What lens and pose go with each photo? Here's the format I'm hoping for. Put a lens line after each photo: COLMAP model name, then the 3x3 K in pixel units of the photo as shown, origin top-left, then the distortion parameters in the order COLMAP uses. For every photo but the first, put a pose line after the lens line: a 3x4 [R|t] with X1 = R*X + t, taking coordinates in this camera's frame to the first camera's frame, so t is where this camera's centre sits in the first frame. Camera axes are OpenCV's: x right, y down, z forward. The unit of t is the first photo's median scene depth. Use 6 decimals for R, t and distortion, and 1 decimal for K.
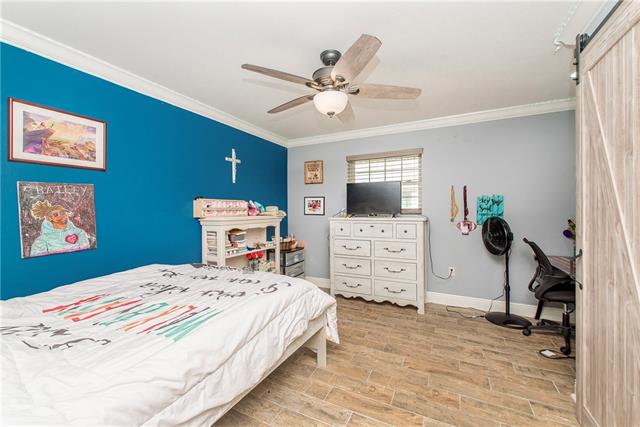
lens RADIAL K [[263.9, 0, 322.5], [0, 263.9, 215.1], [0, 0, 1]] dist [0.006604, -0.000346]
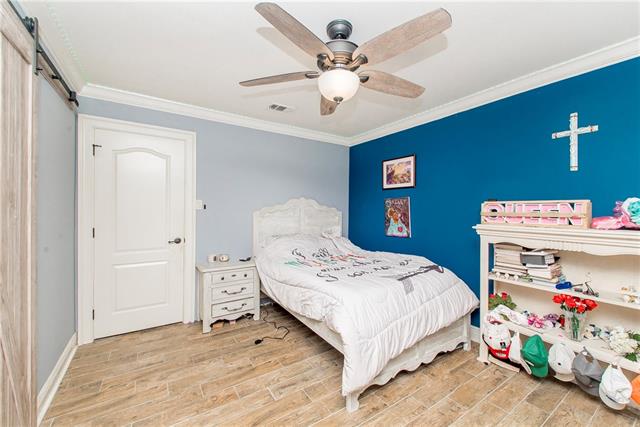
lens RADIAL K [[263.9, 0, 322.5], [0, 263.9, 215.1], [0, 0, 1]] dist [0.006604, -0.000346]
pose [[-0.512990, 0.014182, -0.858278, 0.801930], [-0.027671, 0.999071, 0.033047, -0.047909], [0.857949, 0.040702, -0.512120, 1.446550]]
